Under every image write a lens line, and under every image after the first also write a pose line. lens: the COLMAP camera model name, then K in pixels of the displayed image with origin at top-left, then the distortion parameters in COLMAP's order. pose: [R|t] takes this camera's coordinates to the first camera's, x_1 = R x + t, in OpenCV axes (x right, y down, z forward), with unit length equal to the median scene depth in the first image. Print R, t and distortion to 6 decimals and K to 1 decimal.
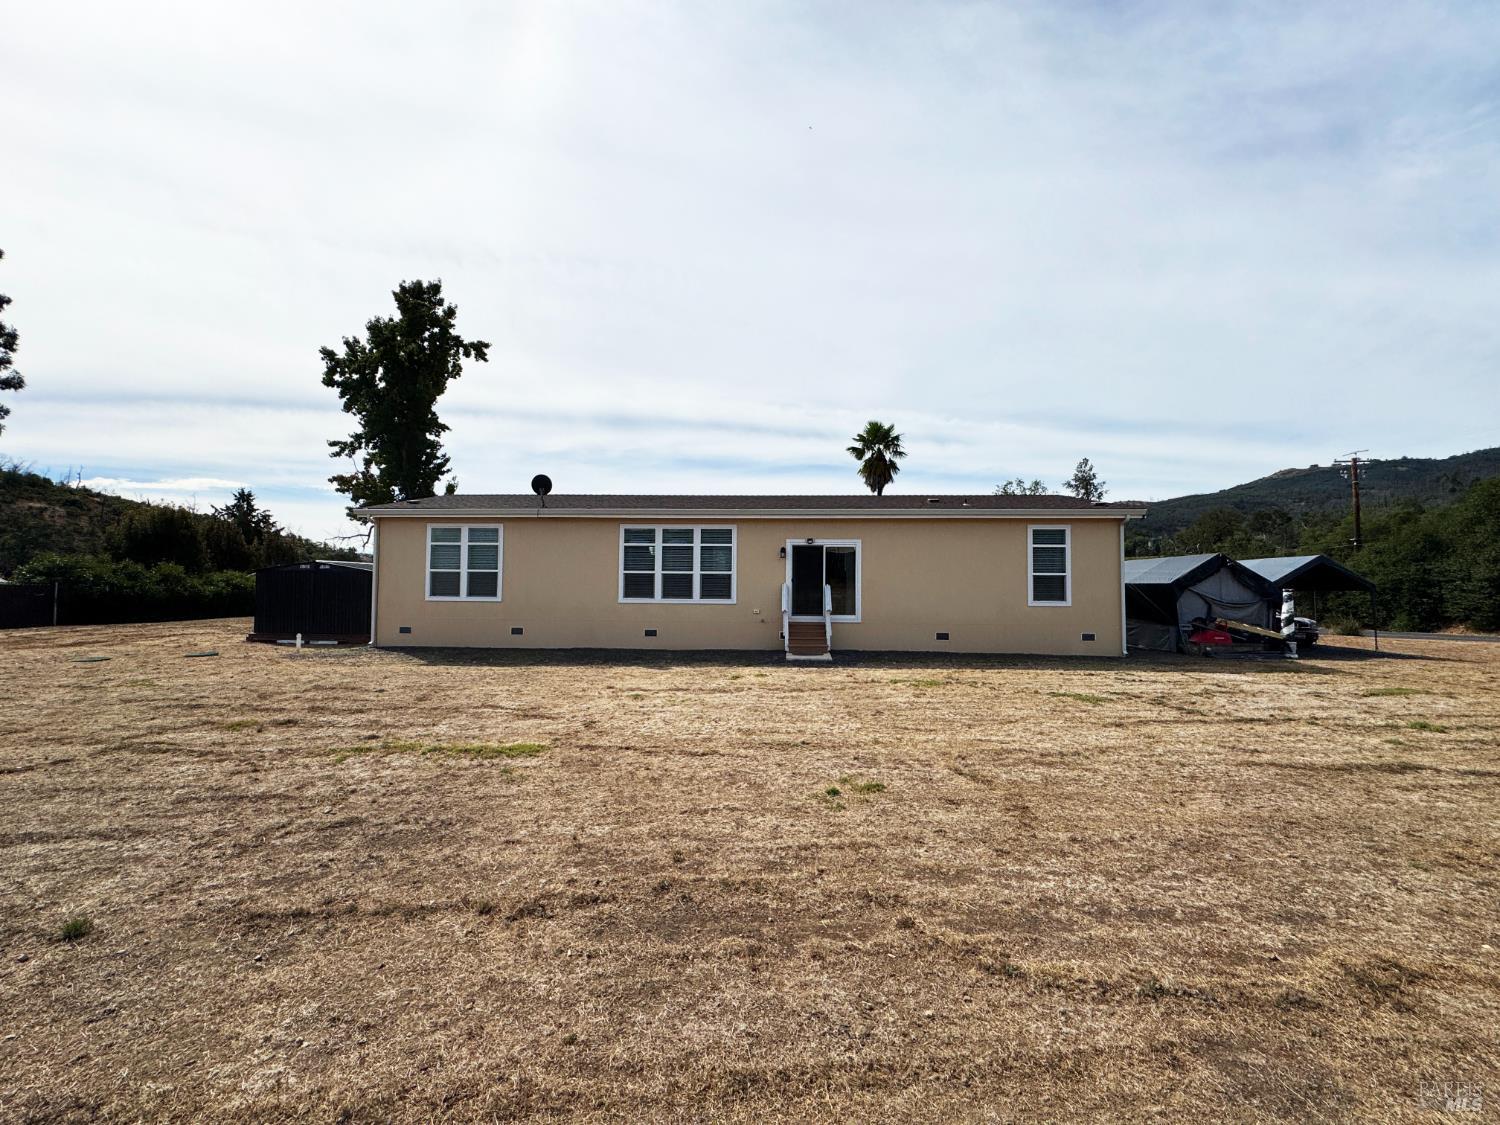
lens RADIAL K [[601.8, 0, 793.6], [0, 601.8, 540.2], [0, 0, 1]] dist [-0.003709, 0.000100]
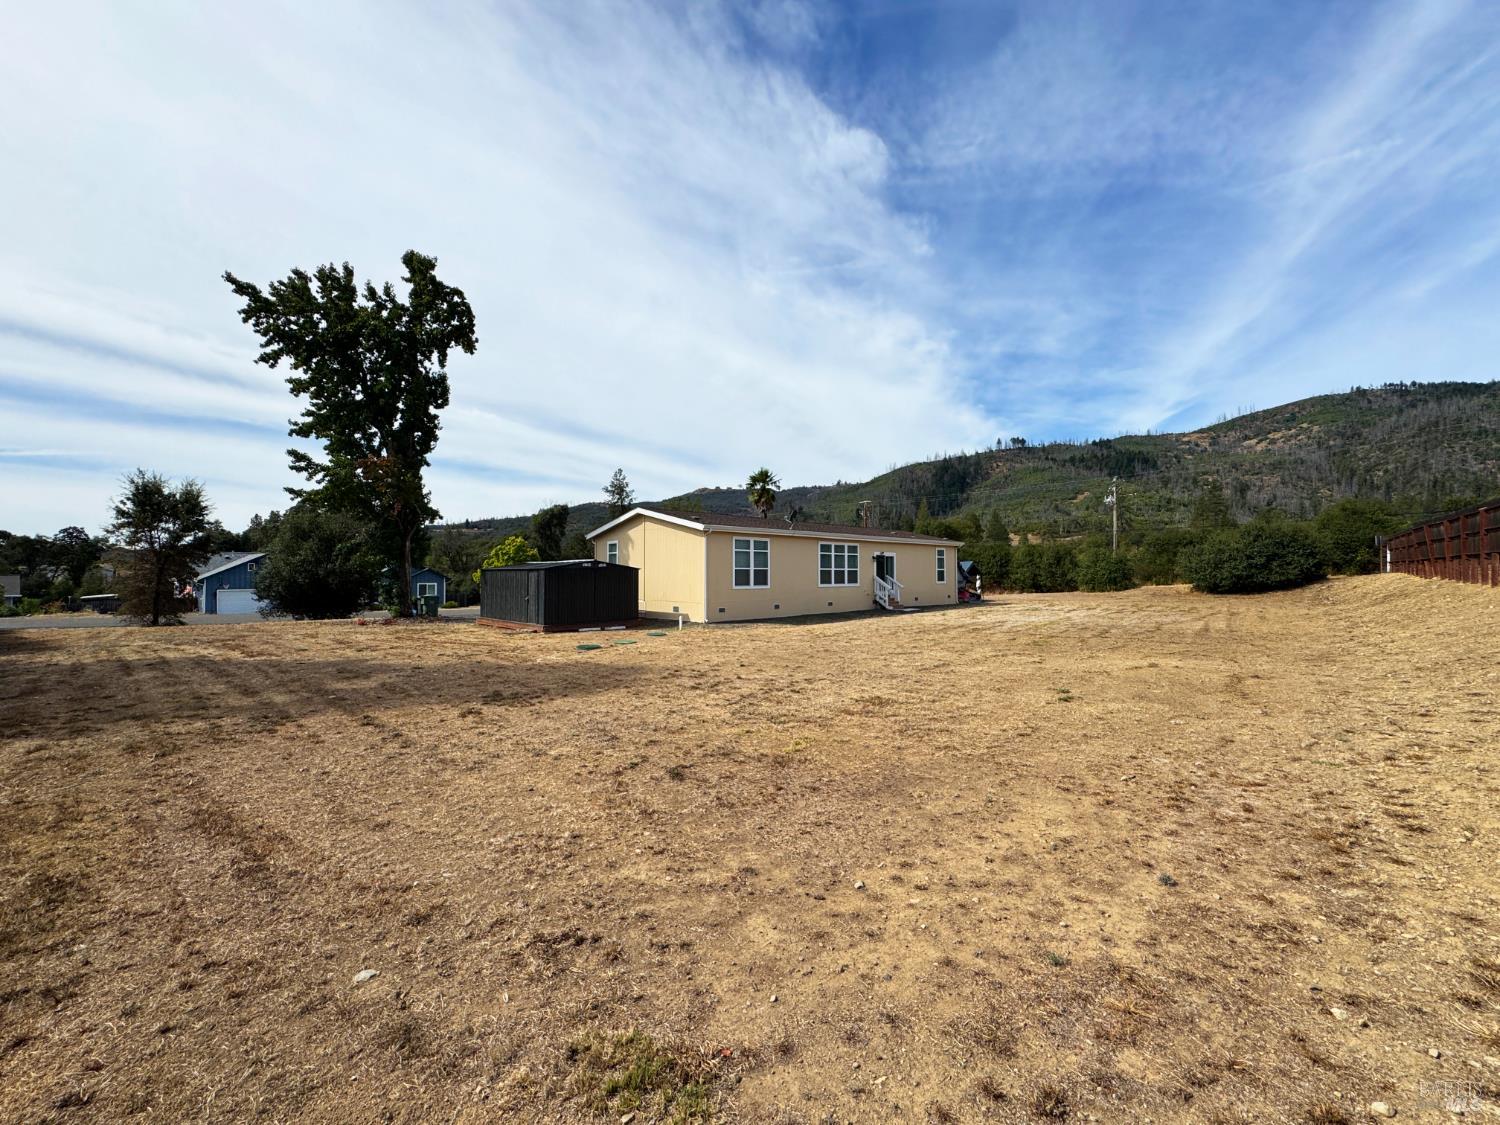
lens RADIAL K [[601.8, 0, 753.3], [0, 601.8, 564.9], [0, 0, 1]] dist [-0.003709, 0.000100]
pose [[0.680075, 0.002224, 0.733139, -1.320045], [-0.042424, 0.998439, 0.036324, -0.011165], [-0.731914, -0.055806, 0.679108, -0.024886]]
